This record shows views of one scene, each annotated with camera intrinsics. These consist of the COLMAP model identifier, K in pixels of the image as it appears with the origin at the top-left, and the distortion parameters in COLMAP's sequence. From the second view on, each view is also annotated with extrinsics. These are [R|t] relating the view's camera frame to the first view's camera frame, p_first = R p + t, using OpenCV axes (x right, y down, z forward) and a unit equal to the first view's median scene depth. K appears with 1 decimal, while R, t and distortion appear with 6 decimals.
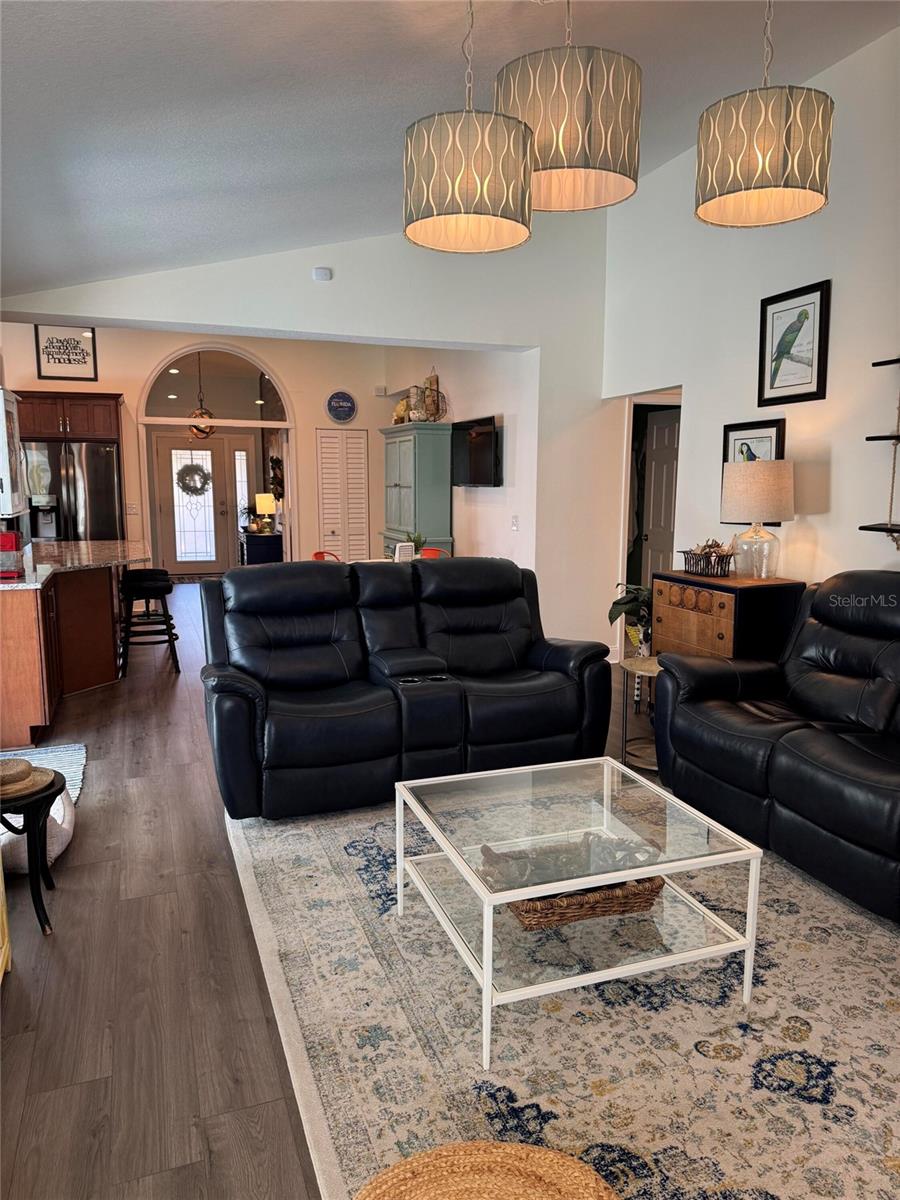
lens RADIAL K [[847.4, 0, 453.0], [0, 847.4, 601.3], [0, 0, 1]] dist [-0.005729, -0.008407]
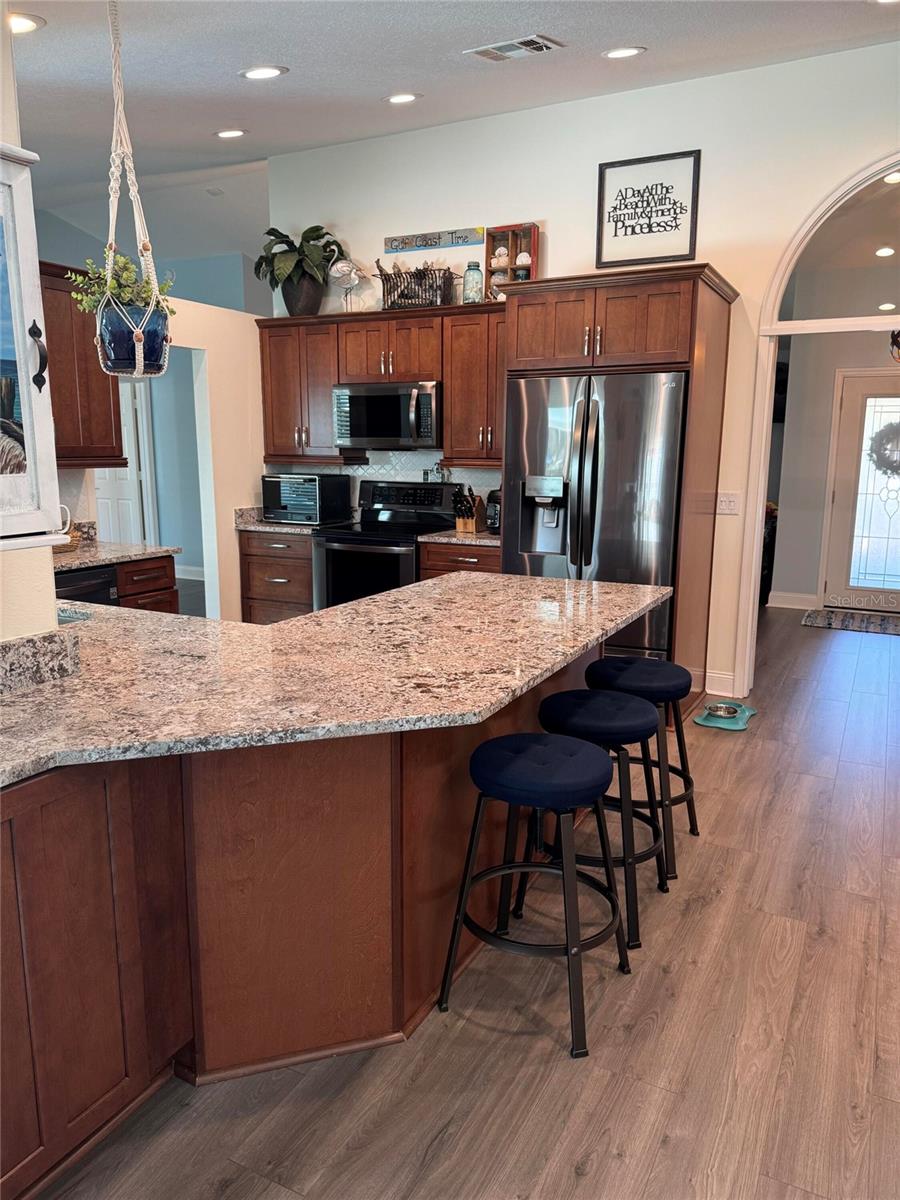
lens RADIAL K [[847.4, 0, 450.6], [0, 847.4, 609.7], [0, 0, 1]] dist [-0.005729, -0.008407]
pose [[0.671881, 0.141579, -0.727001, -0.108137], [-0.108828, 0.989778, 0.092176, -0.076454], [0.732620, 0.017187, 0.680421, 0.535514]]
